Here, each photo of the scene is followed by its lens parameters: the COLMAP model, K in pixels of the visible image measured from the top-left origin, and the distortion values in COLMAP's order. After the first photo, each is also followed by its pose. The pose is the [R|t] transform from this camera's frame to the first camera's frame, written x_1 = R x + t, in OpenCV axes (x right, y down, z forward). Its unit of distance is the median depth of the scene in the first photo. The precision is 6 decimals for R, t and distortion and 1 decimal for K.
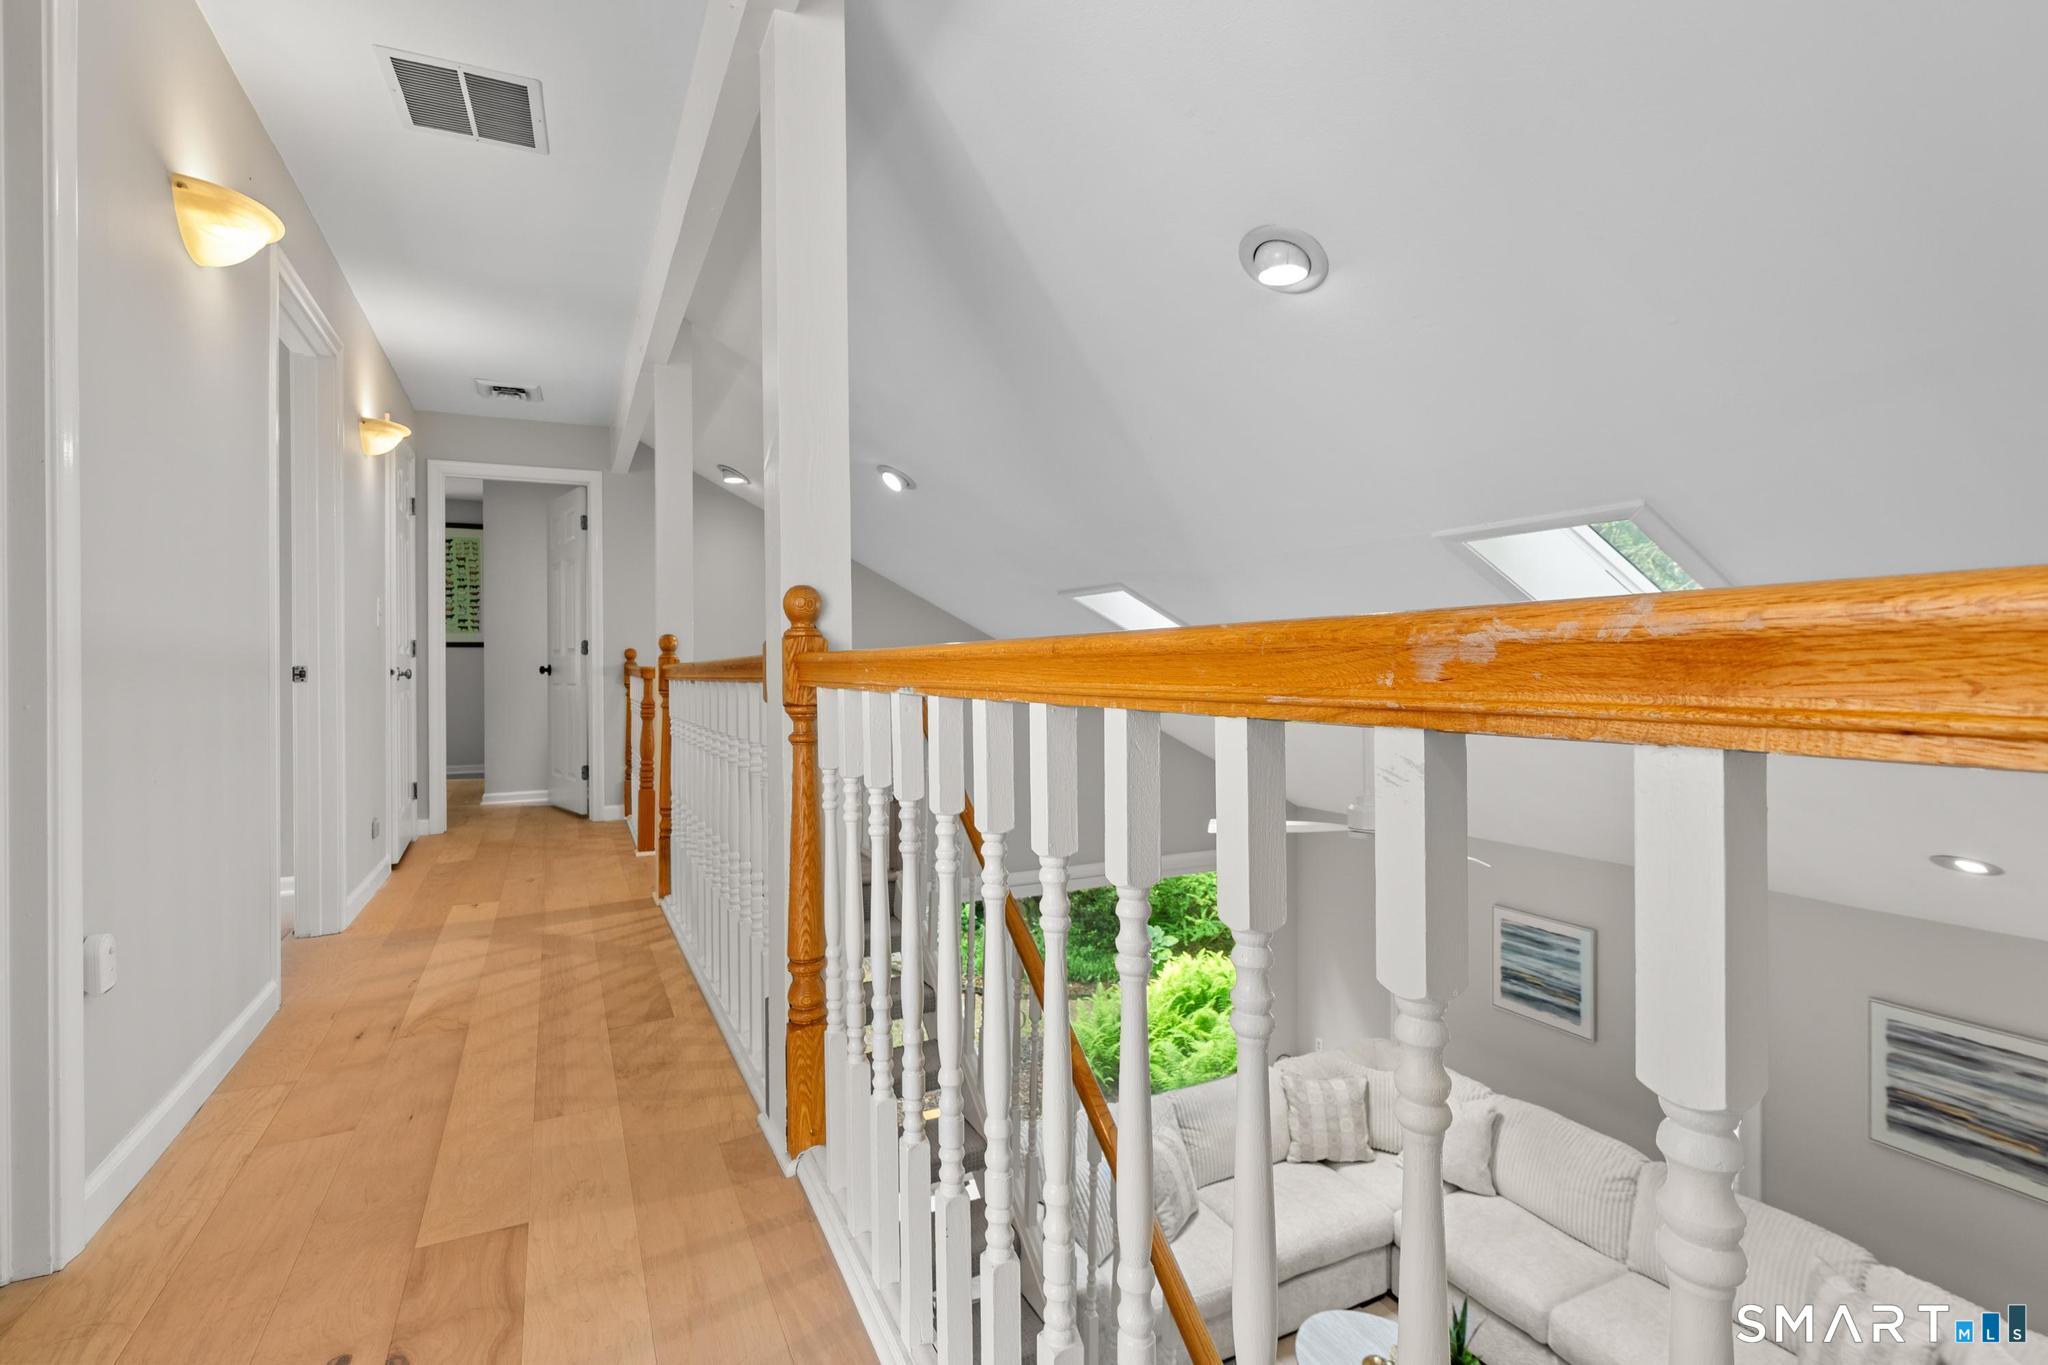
lens RADIAL K [[941.8, 0, 1020.9], [0, 941.8, 674.1], [0, 0, 1]] dist [-0.009715, 0.003440]
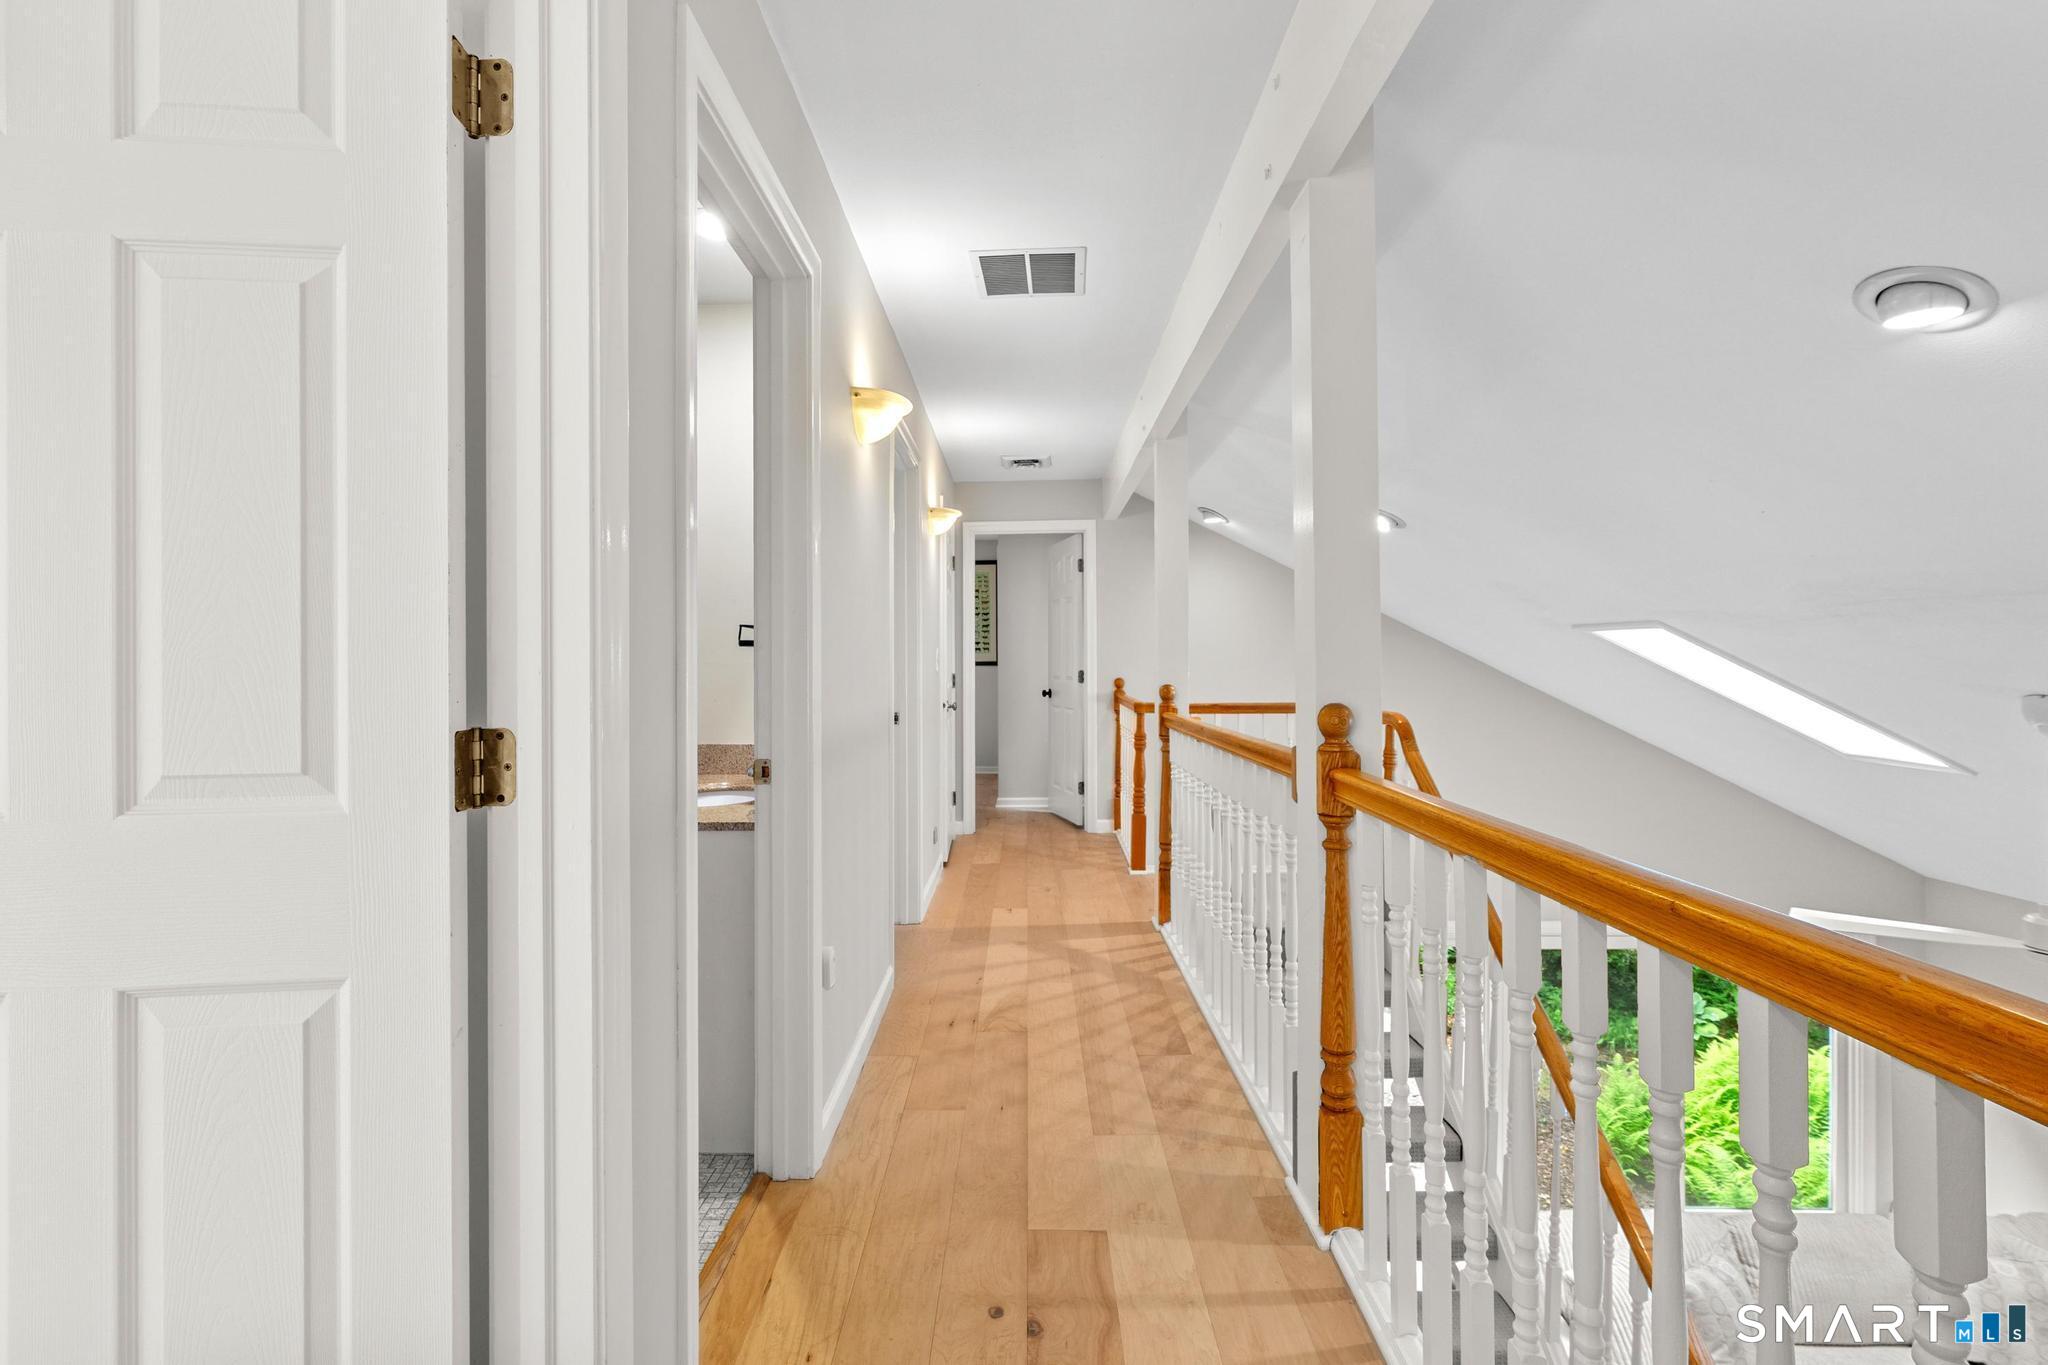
lens RADIAL K [[941.8, 0, 1001.5], [0, 941.8, 661.0], [0, 0, 1]] dist [-0.009715, 0.003440]
pose [[0.883062, 0.001022, -0.469255, -0.024240], [-0.004084, 0.999976, -0.005508, -0.051786], [0.469238, 0.006780, 0.883046, -0.052009]]
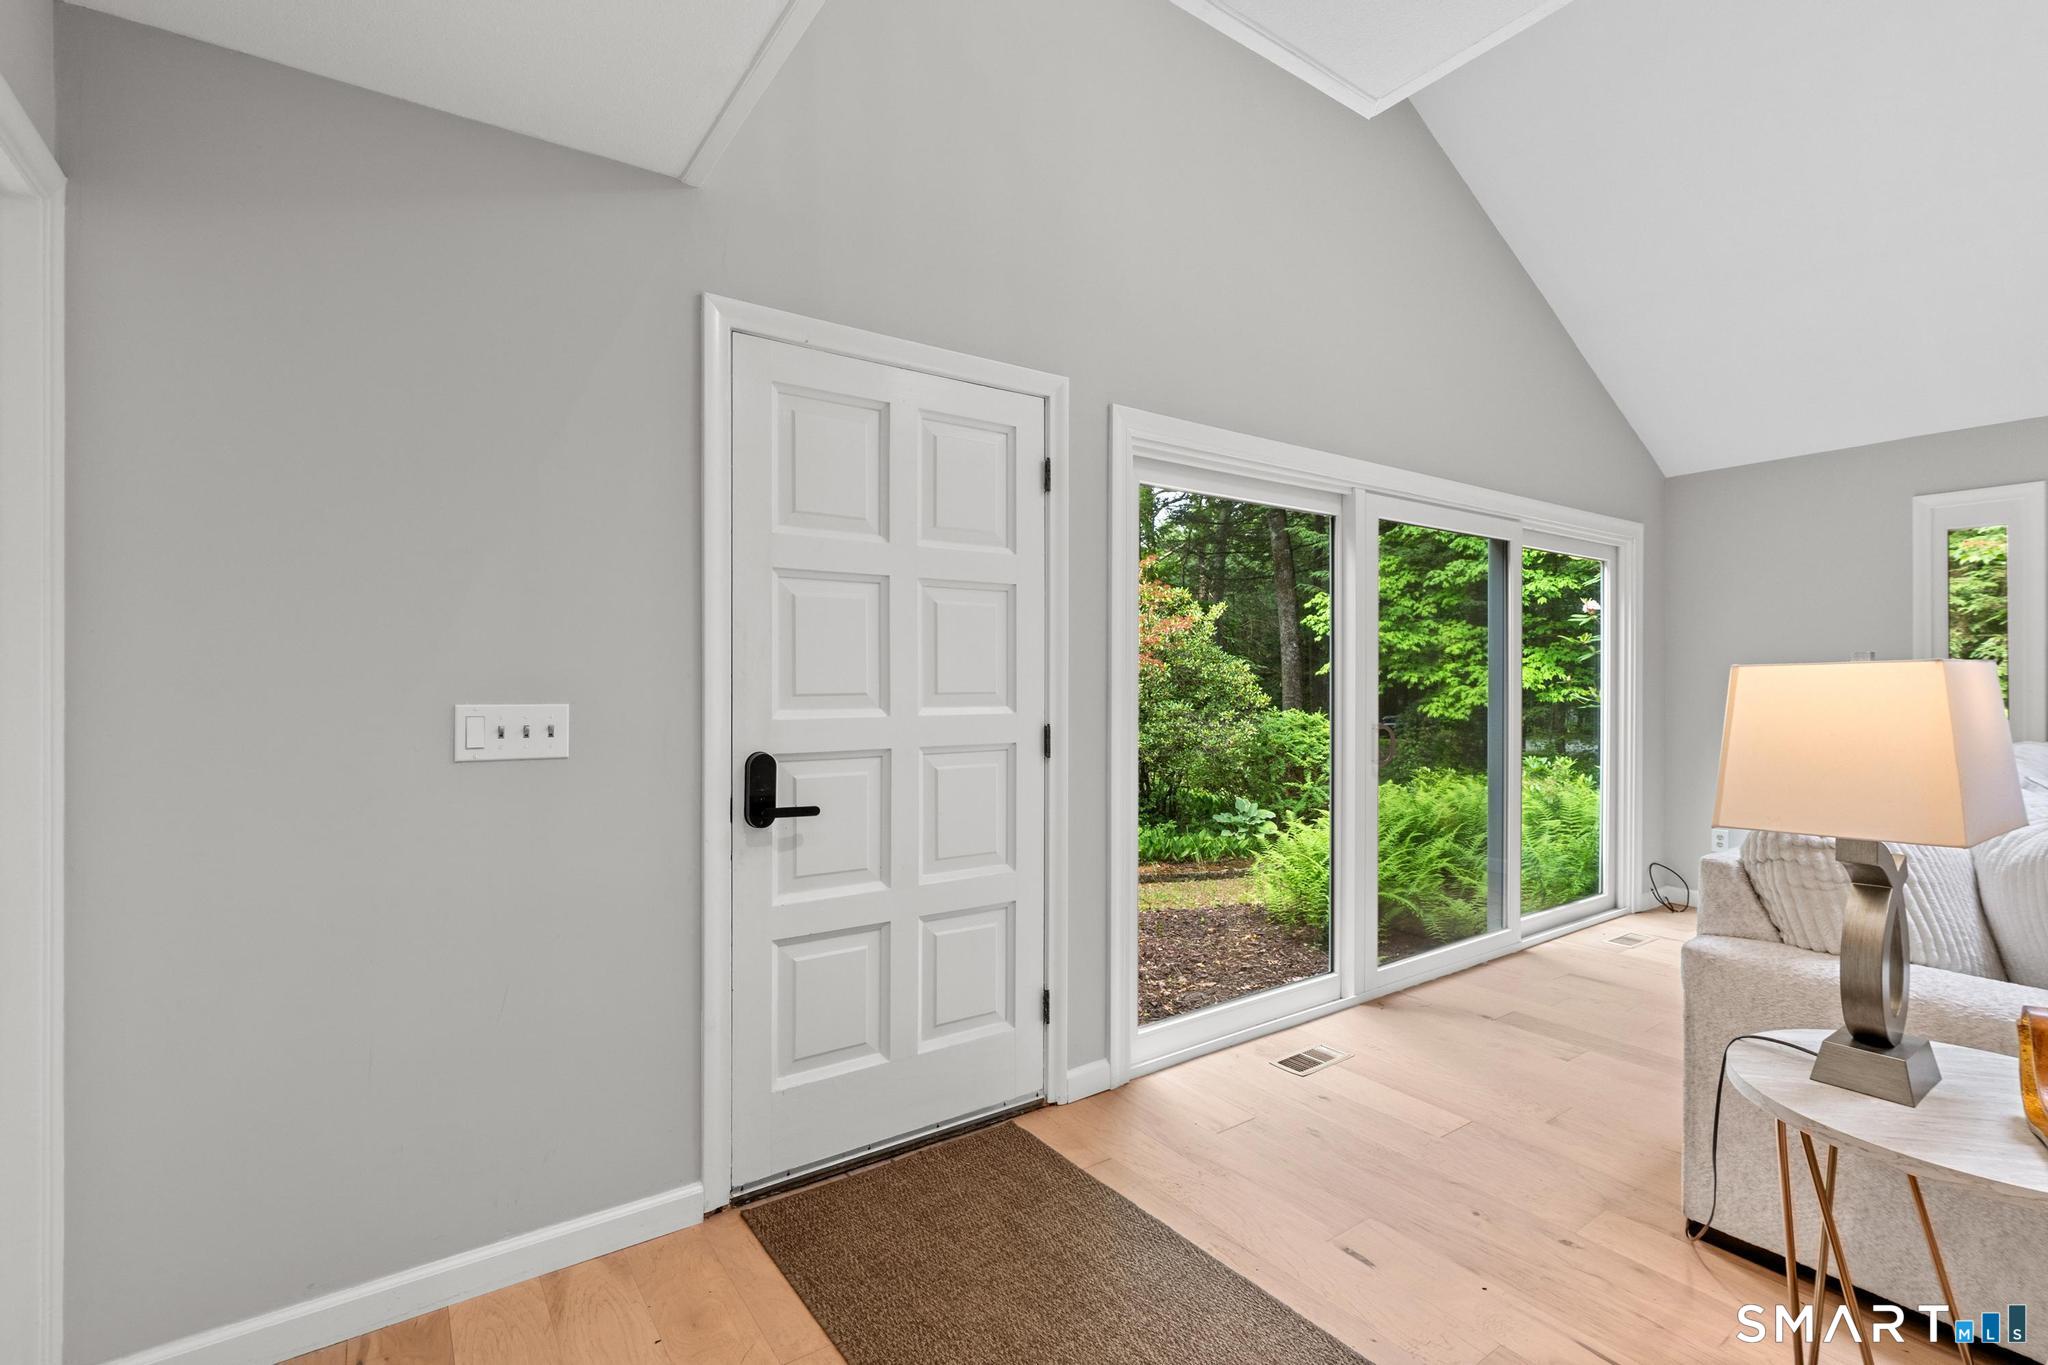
lens RADIAL K [[941.8, 0, 1041.0], [0, 941.8, 689.6], [0, 0, 1]] dist [-0.009715, 0.003440]
pose [[0.986993, 0.005154, 0.160682, -0.426618], [-0.006461, 0.999950, 0.007610, 0.513434], [-0.160635, -0.008550, 0.986977, 0.782825]]
